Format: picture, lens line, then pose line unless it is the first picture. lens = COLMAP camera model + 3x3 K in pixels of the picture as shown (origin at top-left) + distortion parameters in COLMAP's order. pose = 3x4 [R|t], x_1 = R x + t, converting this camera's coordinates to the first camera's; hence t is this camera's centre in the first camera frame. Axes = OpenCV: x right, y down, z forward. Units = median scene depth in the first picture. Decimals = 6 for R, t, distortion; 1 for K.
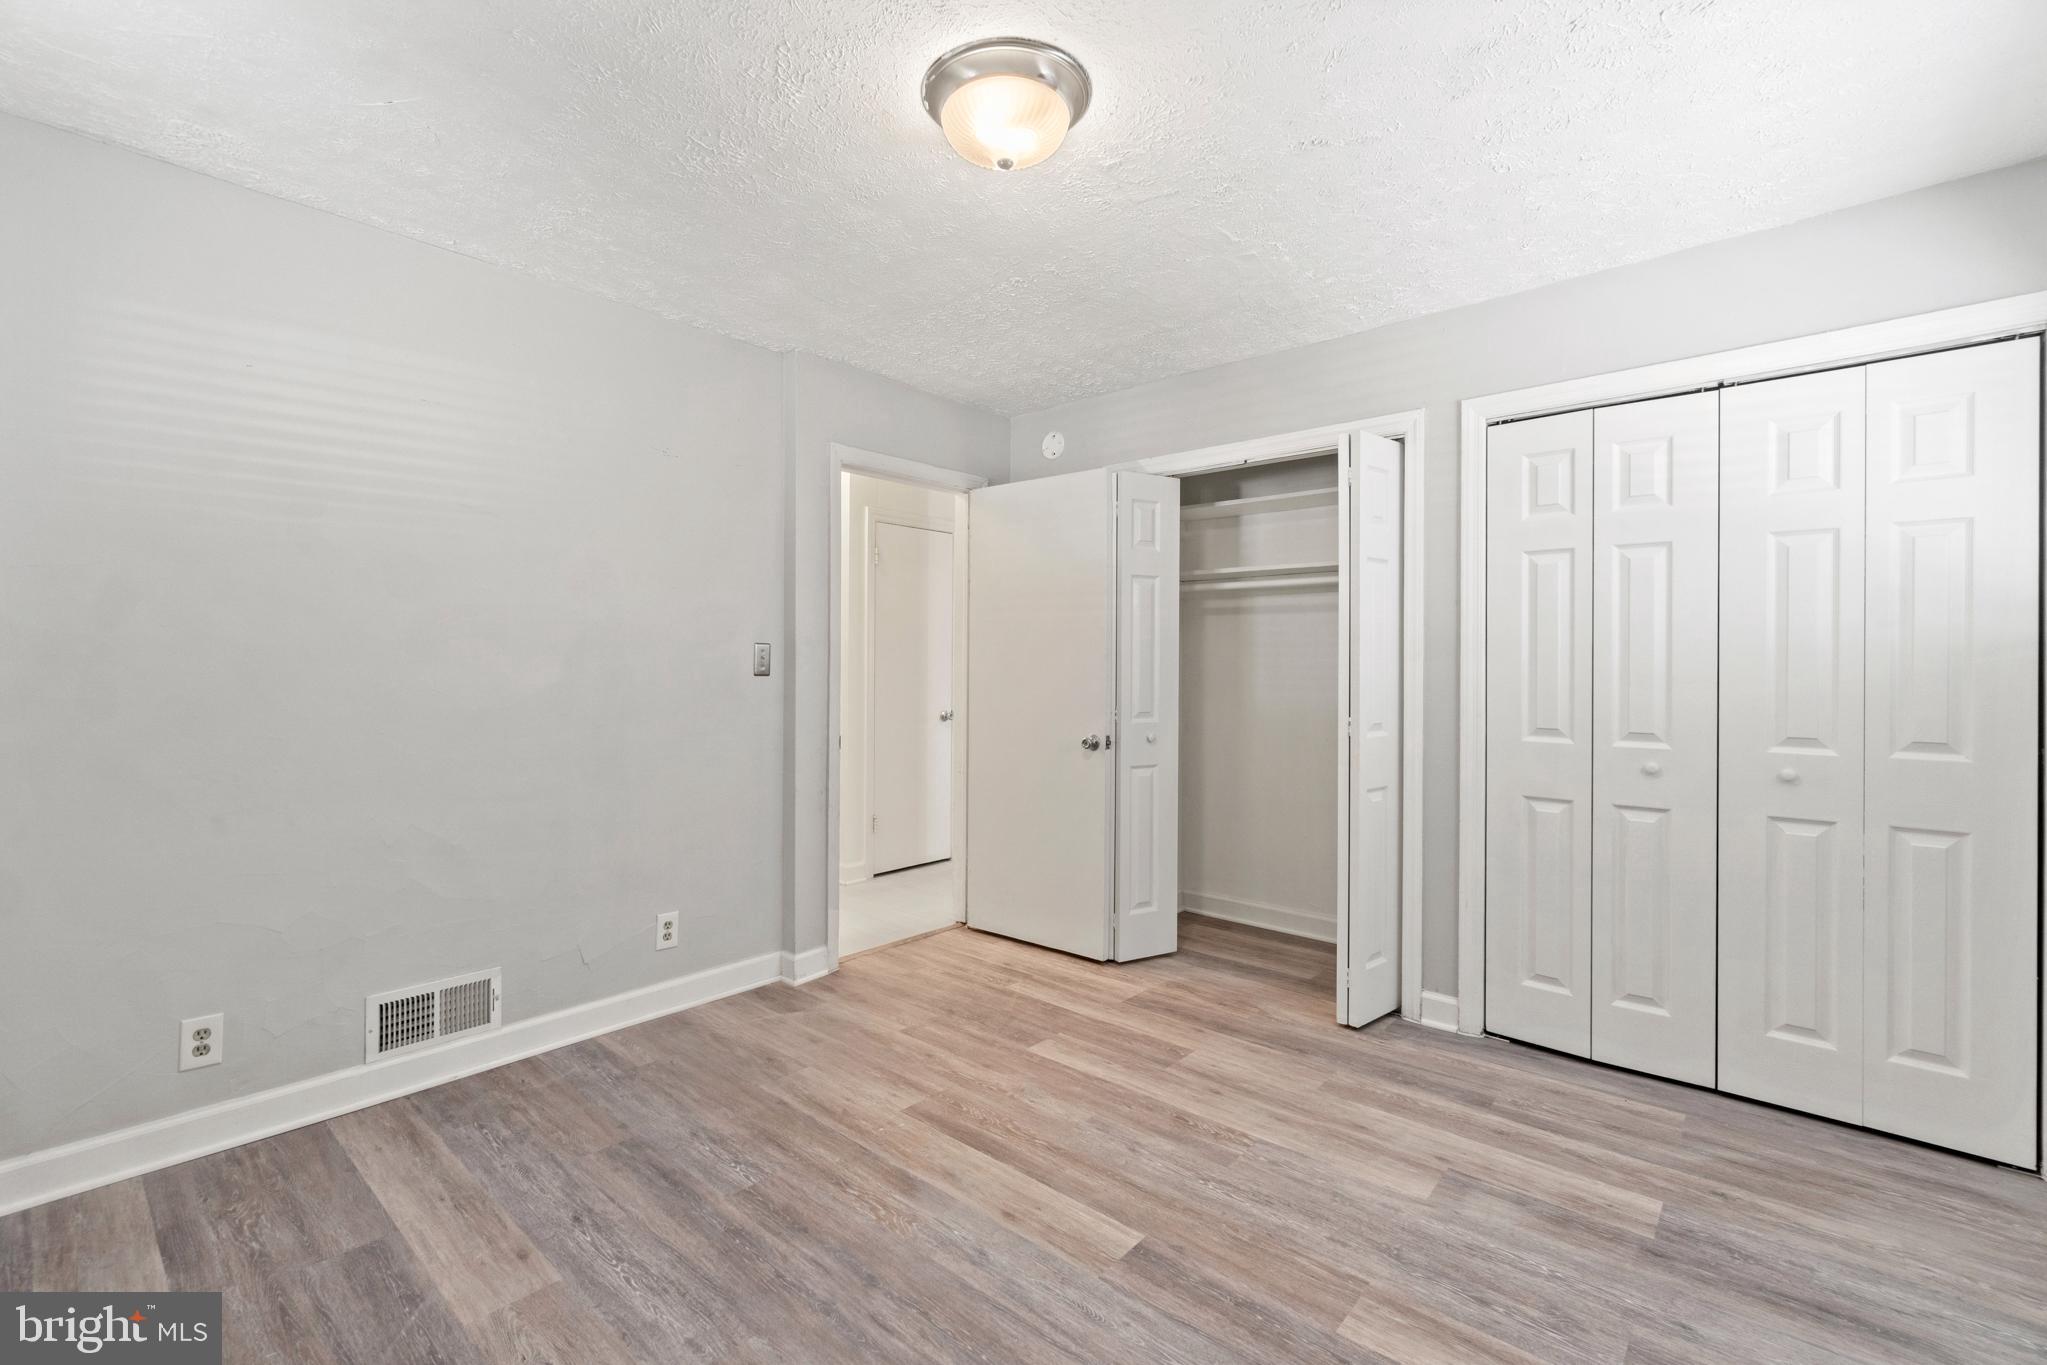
lens RADIAL K [[896.0, 0, 1023.1], [0, 896.0, 655.6], [0, 0, 1]] dist [-0.001324, -0.000111]
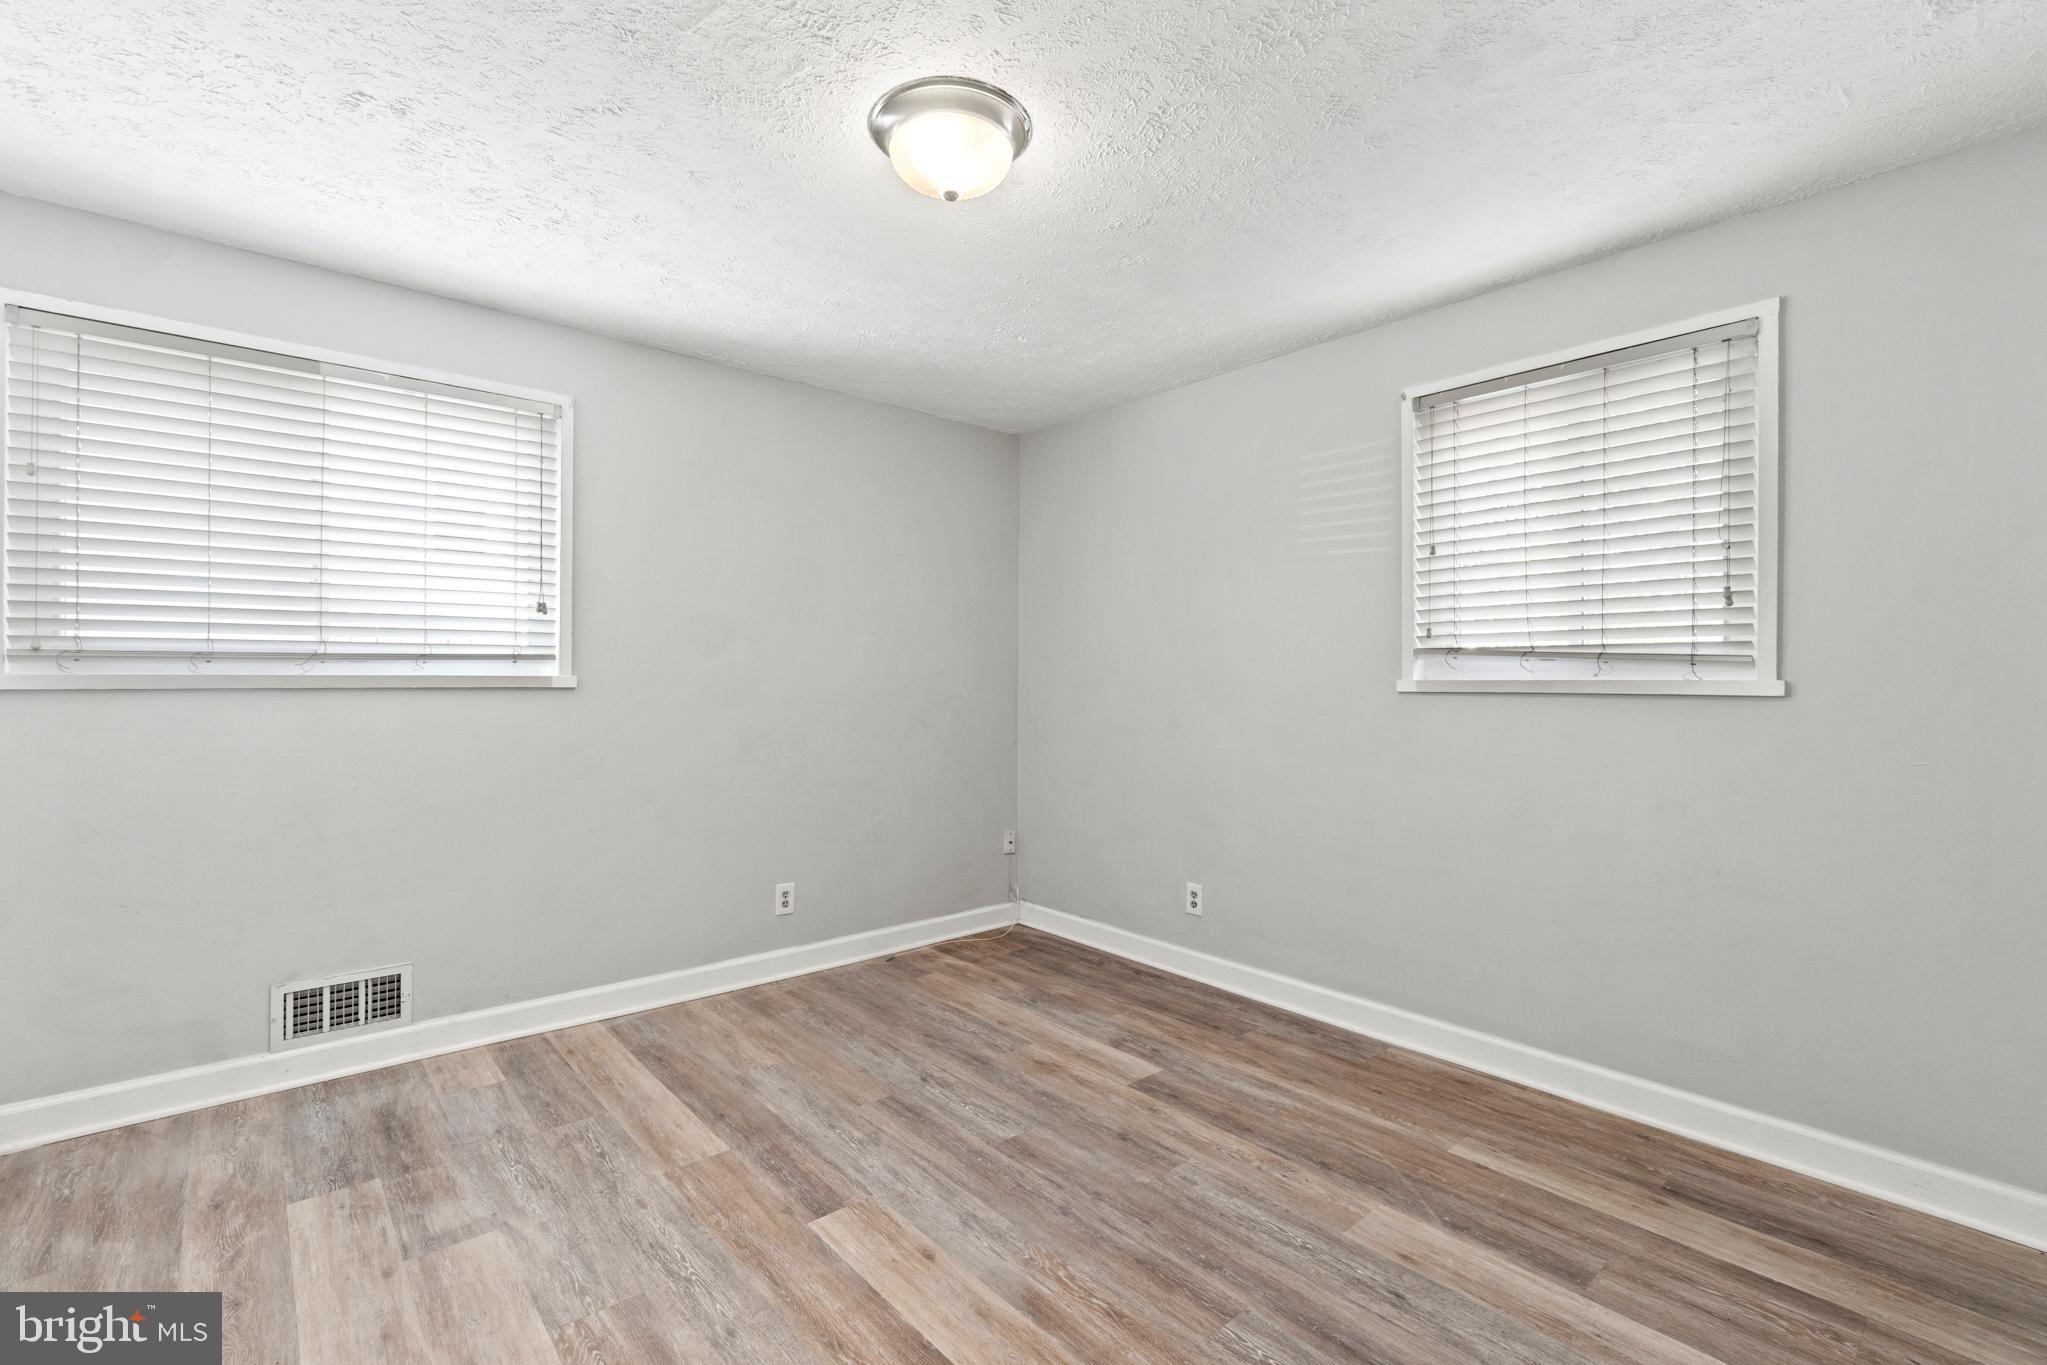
lens RADIAL K [[896.0, 0, 1023.1], [0, 896.0, 655.6], [0, 0, 1]] dist [-0.001324, -0.000111]
pose [[-0.991333, -0.006523, 0.131214, -0.244556], [-0.011412, 0.999267, -0.036548, 0.023094], [-0.130879, -0.037728, -0.990680, 2.020635]]
